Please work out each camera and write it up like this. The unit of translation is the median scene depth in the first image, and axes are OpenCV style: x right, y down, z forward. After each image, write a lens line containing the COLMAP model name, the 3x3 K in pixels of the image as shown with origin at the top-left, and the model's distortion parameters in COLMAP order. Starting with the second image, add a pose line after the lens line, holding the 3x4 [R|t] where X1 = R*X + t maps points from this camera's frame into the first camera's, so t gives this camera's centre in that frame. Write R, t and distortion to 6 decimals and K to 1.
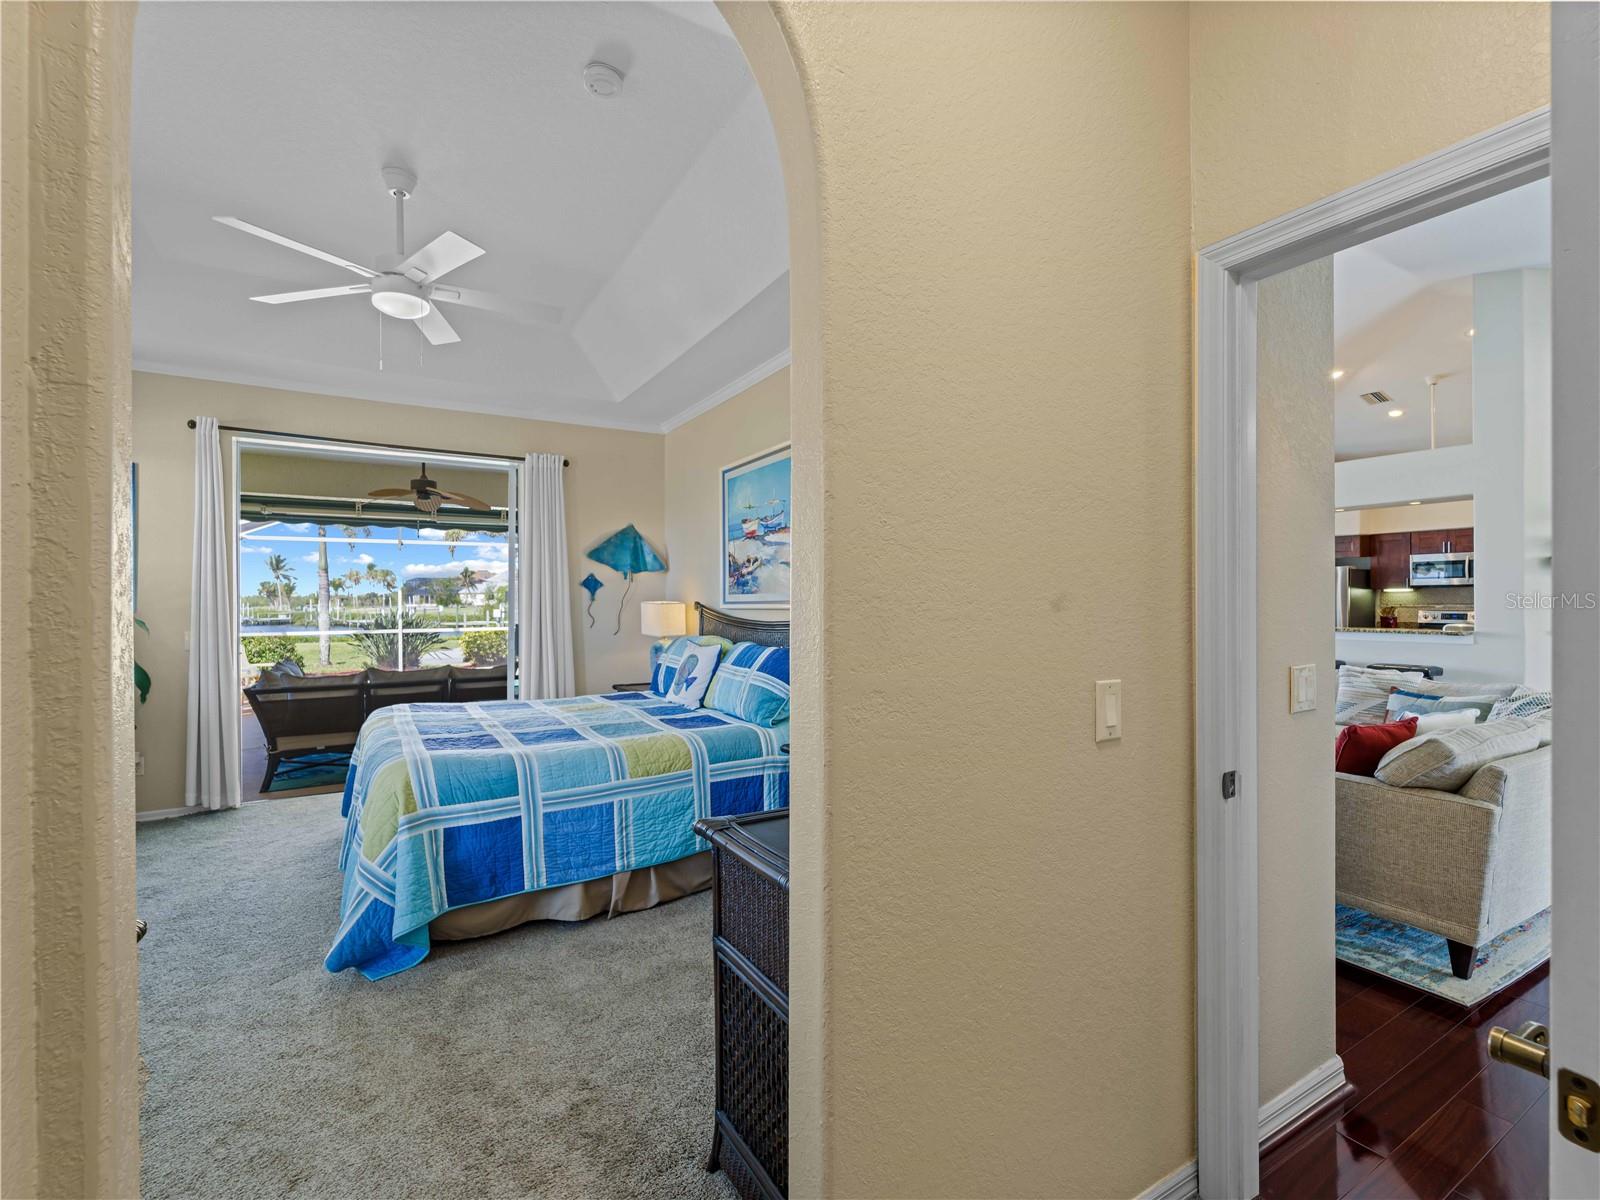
lens RADIAL K [[729.5, 0, 801.2], [0, 729.5, 613.3], [0, 0, 1]] dist [0.000826, -0.000305]
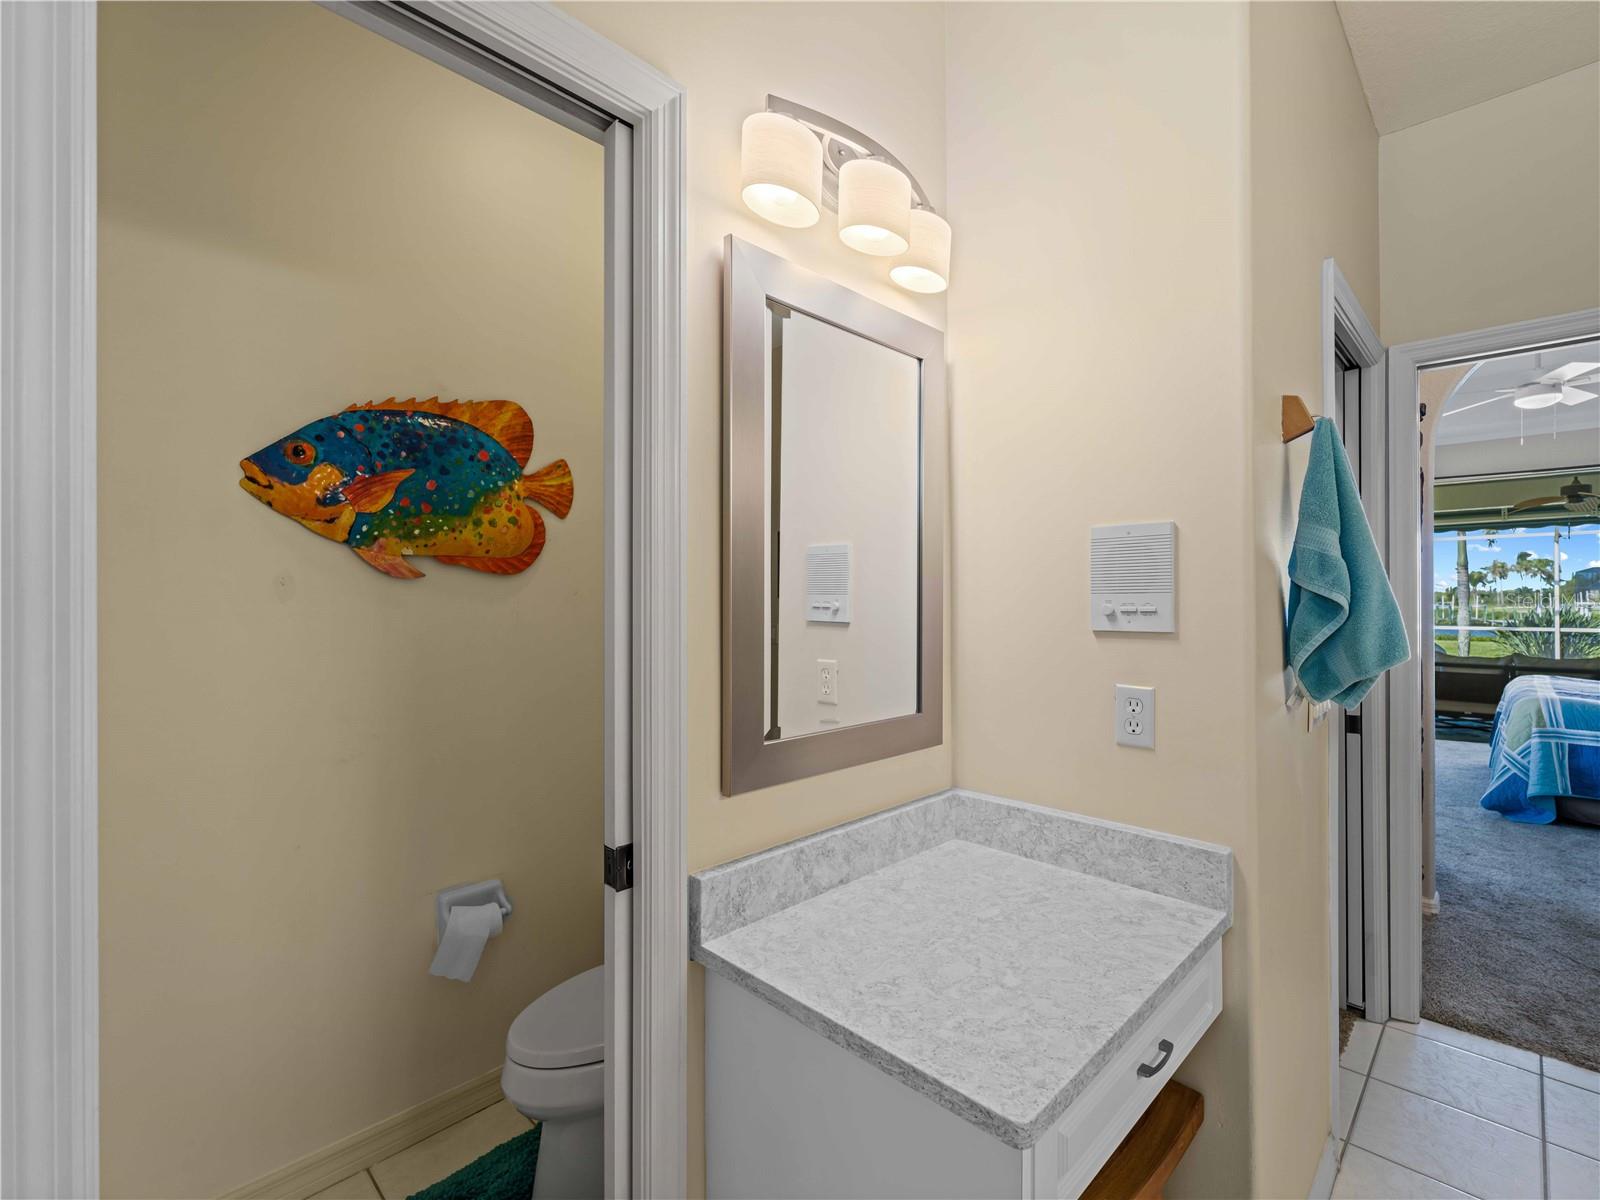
lens RADIAL K [[729.5, 0, 801.2], [0, 729.5, 613.3], [0, 0, 1]] dist [0.000826, -0.000305]
pose [[0.255971, 0.003958, -0.966676, 0.266626], [-0.002571, 0.999991, 0.003414, 0.008093], [0.966681, 0.001611, 0.255979, -0.438999]]
